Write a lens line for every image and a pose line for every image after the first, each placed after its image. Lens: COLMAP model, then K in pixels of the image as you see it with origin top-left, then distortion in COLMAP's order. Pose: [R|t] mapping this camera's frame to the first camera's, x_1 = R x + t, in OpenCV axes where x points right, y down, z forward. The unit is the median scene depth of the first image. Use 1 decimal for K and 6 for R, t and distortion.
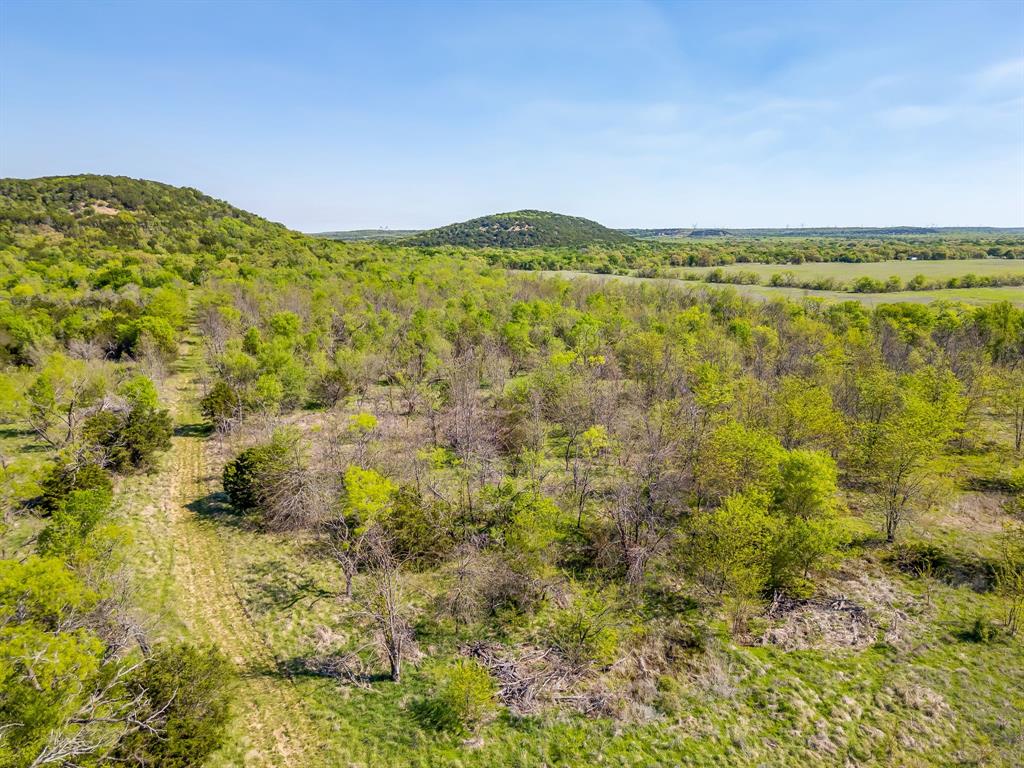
lens RADIAL K [[719.7, 0, 515.7], [0, 719.7, 383.2], [0, 0, 1]] dist [0.074815, -0.072090]
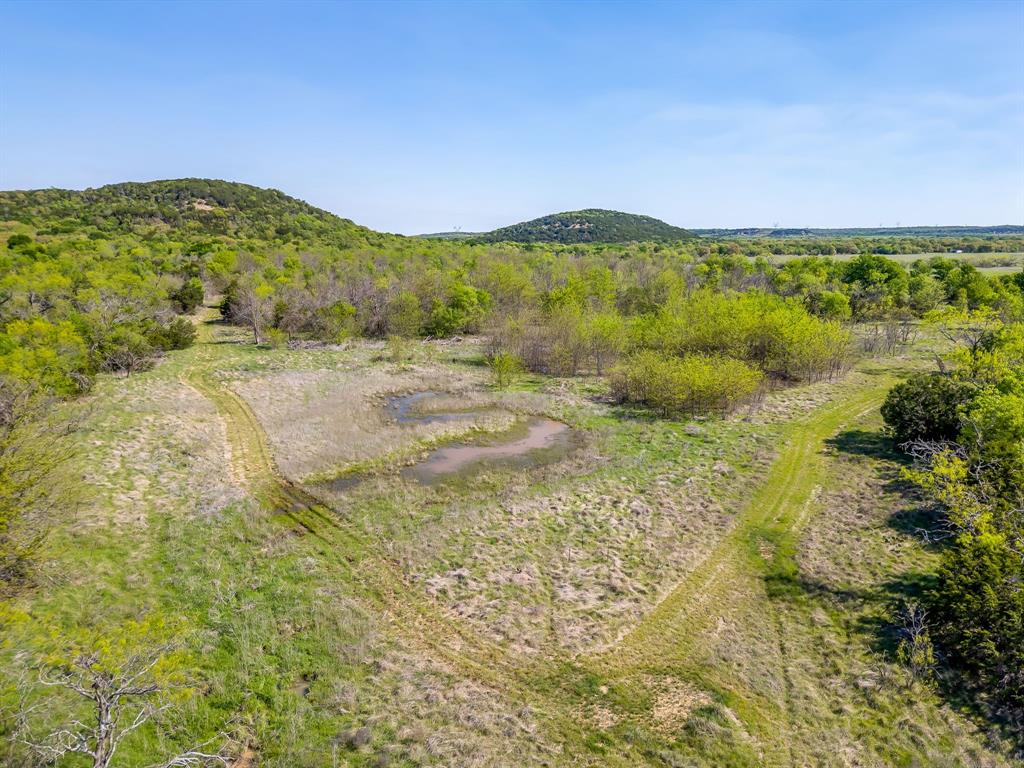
lens RADIAL K [[719.7, 0, 515.7], [0, 719.7, 383.2], [0, 0, 1]] dist [0.074815, -0.072090]
pose [[0.993095, 0.018920, -0.115780, 0.096174], [-0.019366, 0.999809, -0.002731, 0.047269], [0.115707, 0.004954, 0.993271, -0.137118]]
